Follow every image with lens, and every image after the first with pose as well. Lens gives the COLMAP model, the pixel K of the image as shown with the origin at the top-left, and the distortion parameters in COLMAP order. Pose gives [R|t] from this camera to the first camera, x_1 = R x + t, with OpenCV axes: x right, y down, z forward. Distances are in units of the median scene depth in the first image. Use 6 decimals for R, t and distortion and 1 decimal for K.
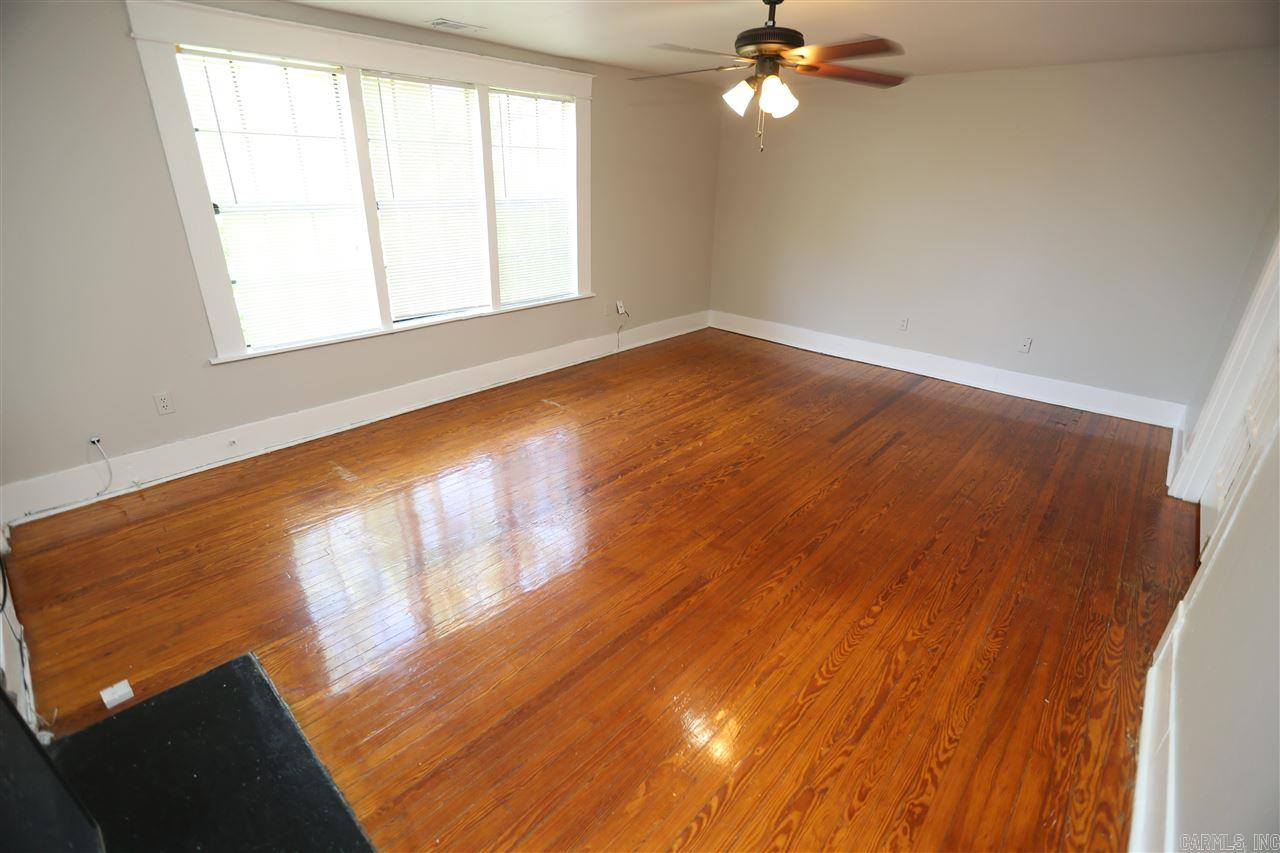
lens RADIAL K [[581.1, 0, 639.3], [0, 581.1, 424.7], [0, 0, 1]] dist [-0.048695, 0.015342]
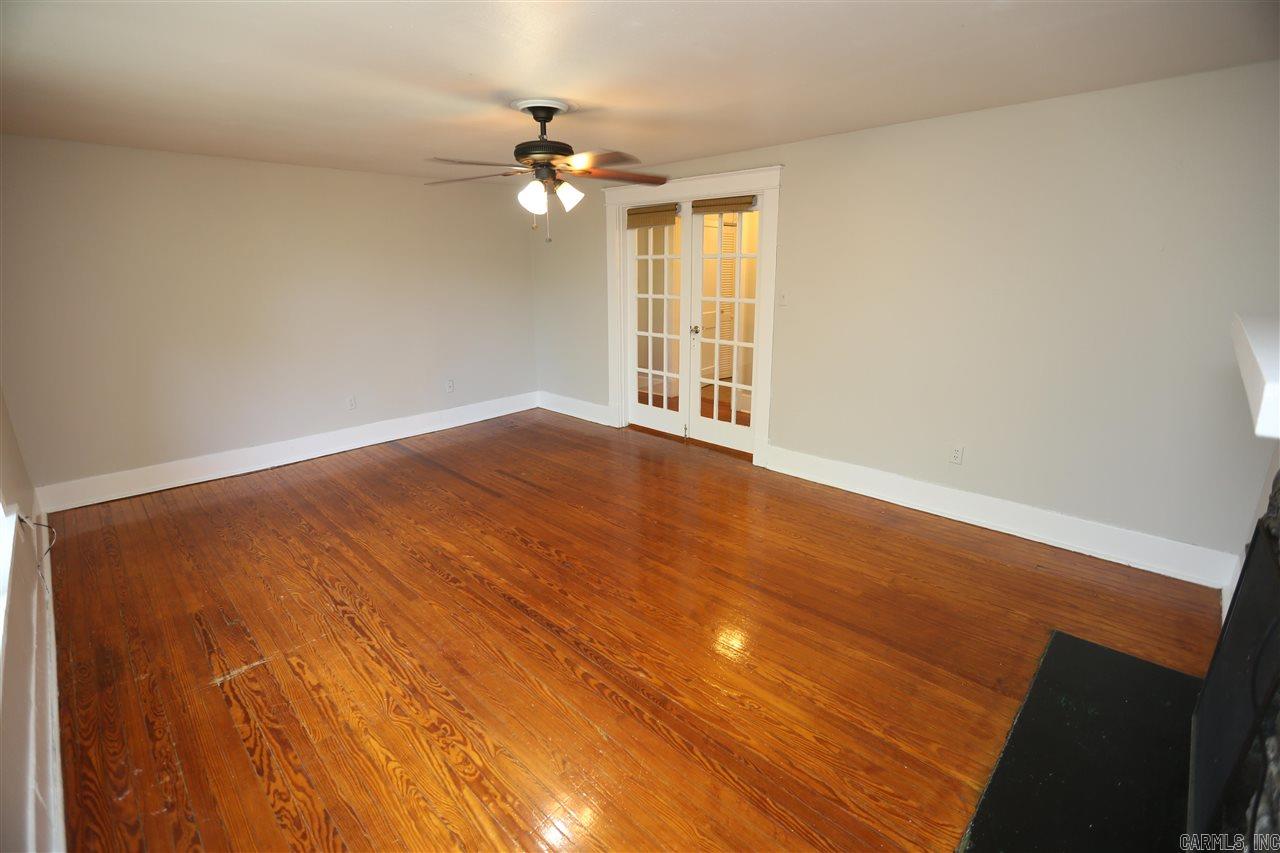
lens RADIAL K [[581.1, 0, 639.3], [0, 581.1, 424.7], [0, 0, 1]] dist [-0.048695, 0.015342]
pose [[0.037402, -0.284514, 0.957942, -0.669911], [0.400711, 0.882438, 0.246444, -0.256724], [-0.915441, 0.374641, 0.147013, 0.557160]]
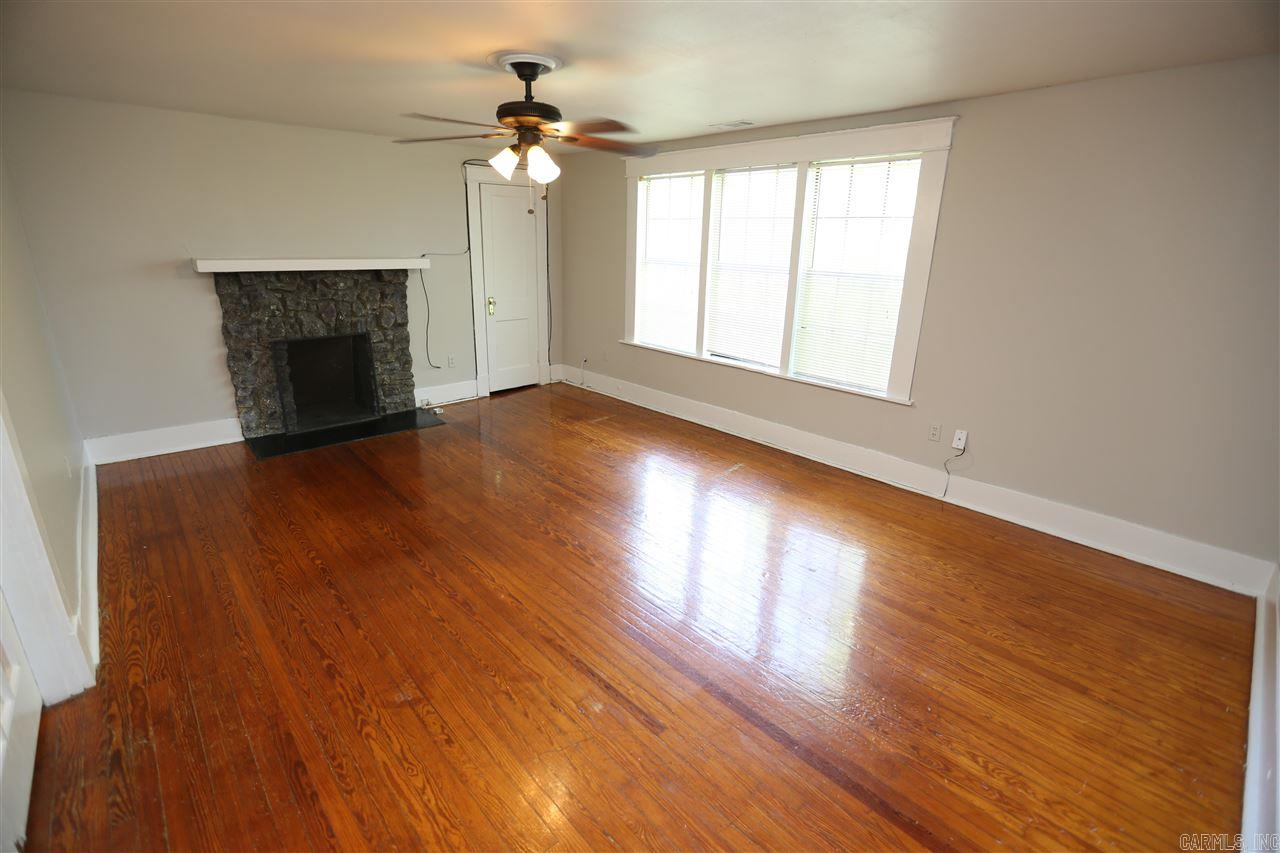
lens RADIAL K [[581.1, 0, 639.3], [0, 581.1, 424.7], [0, 0, 1]] dist [-0.048695, 0.015342]
pose [[-0.088826, 0.282987, -0.955002, 0.901715], [-0.410943, 0.862974, 0.293940, -0.371531], [0.907323, 0.418561, 0.039637, 0.898650]]
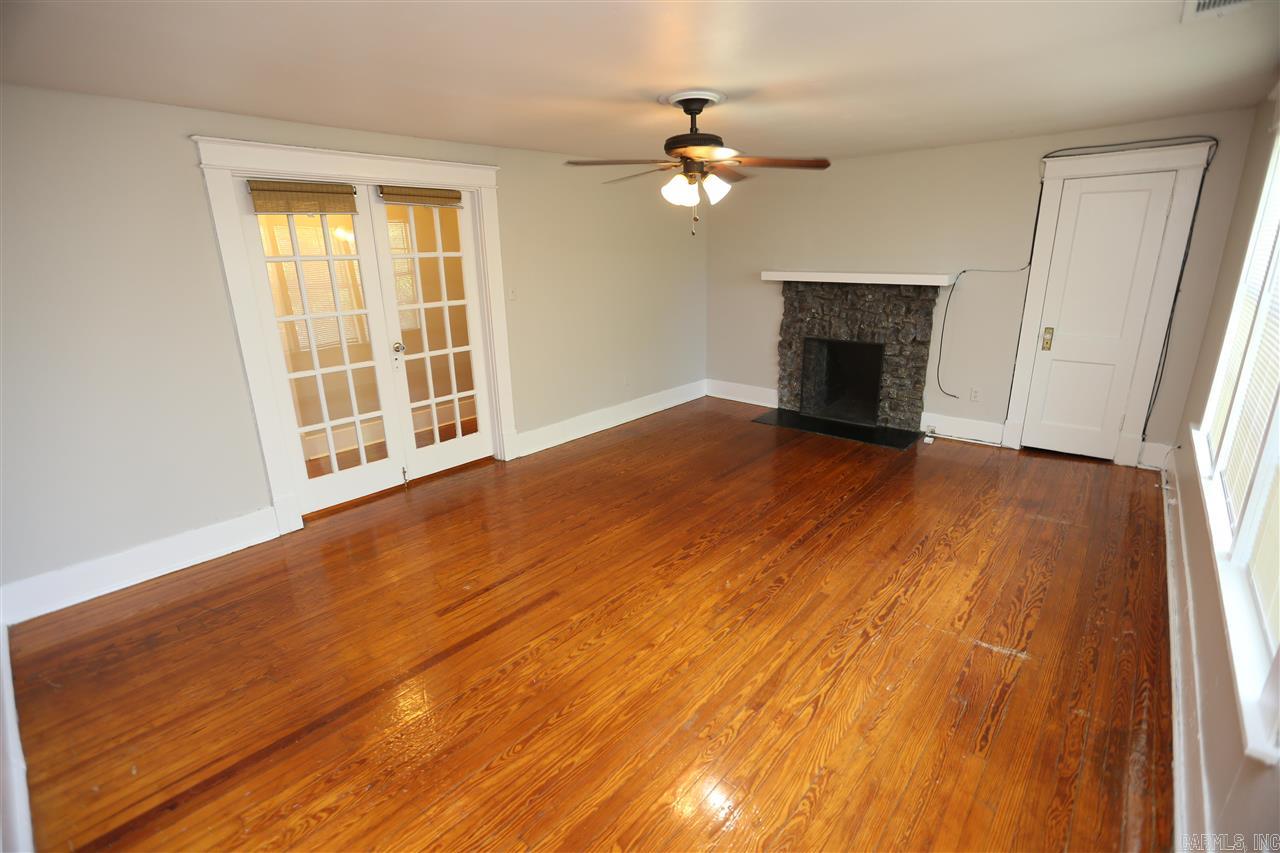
lens RADIAL K [[581.1, 0, 639.3], [0, 581.1, 424.7], [0, 0, 1]] dist [-0.048695, 0.015342]
pose [[-0.999857, 0.009724, -0.013834, 0.234783], [-0.001309, 0.771148, 0.636654, -0.633939], [0.016859, 0.636581, -0.771025, 1.465776]]
